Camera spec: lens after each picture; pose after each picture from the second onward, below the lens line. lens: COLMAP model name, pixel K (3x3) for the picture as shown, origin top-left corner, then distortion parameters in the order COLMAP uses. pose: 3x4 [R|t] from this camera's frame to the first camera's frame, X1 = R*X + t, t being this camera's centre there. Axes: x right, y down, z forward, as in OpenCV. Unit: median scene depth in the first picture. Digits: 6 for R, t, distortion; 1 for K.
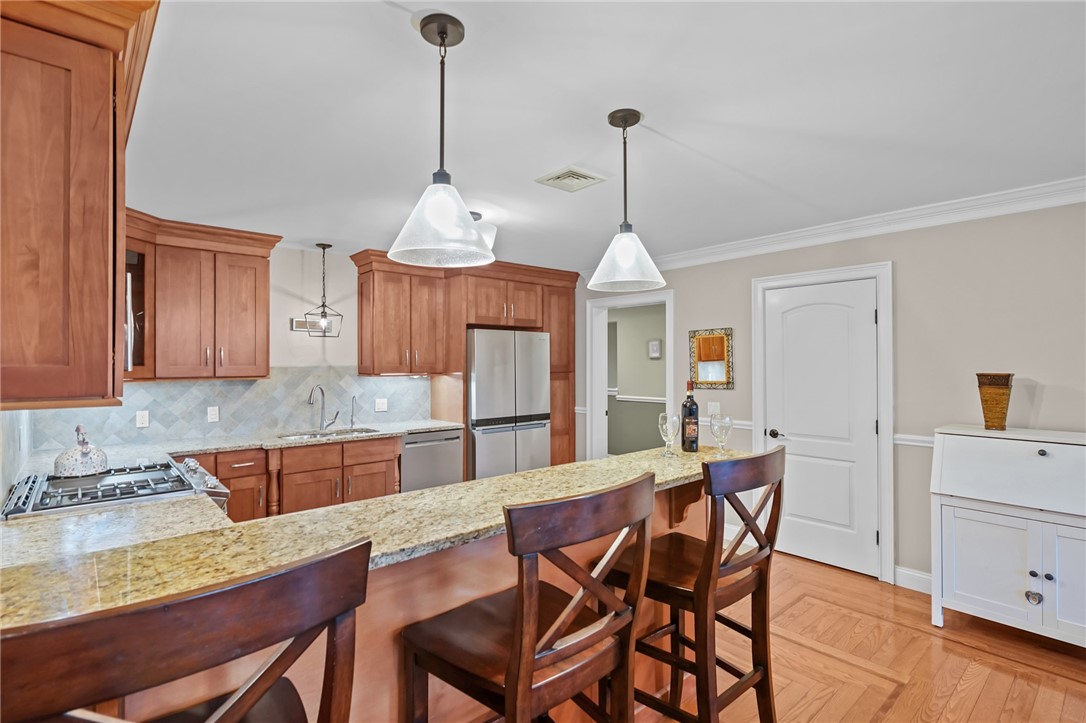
lens RADIAL K [[521.3, 0, 538.6], [0, 521.3, 360.5], [0, 0, 1]] dist [-0.002456, -0.002605]
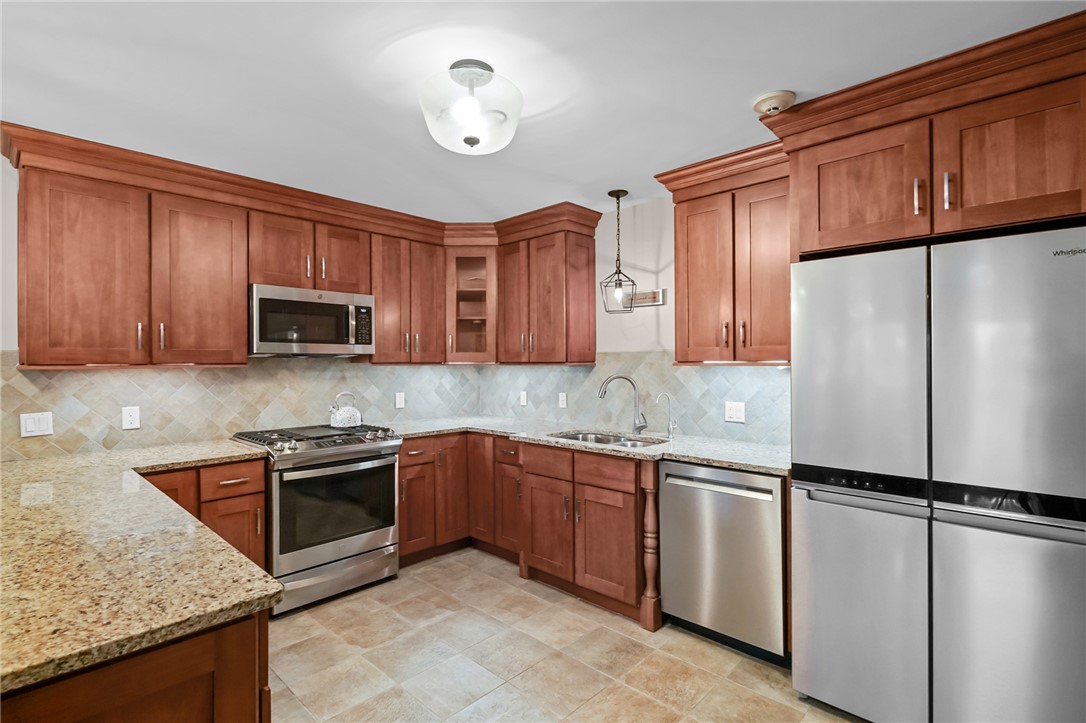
lens RADIAL K [[521.3, 0, 521.7], [0, 521.3, 364.4], [0, 0, 1]] dist [-0.002456, -0.002605]
pose [[0.065884, 0.012842, -0.997745, 0.345059], [0.016219, 0.999771, 0.013939, 0.017439], [0.997695, -0.017101, 0.065660, 0.797839]]
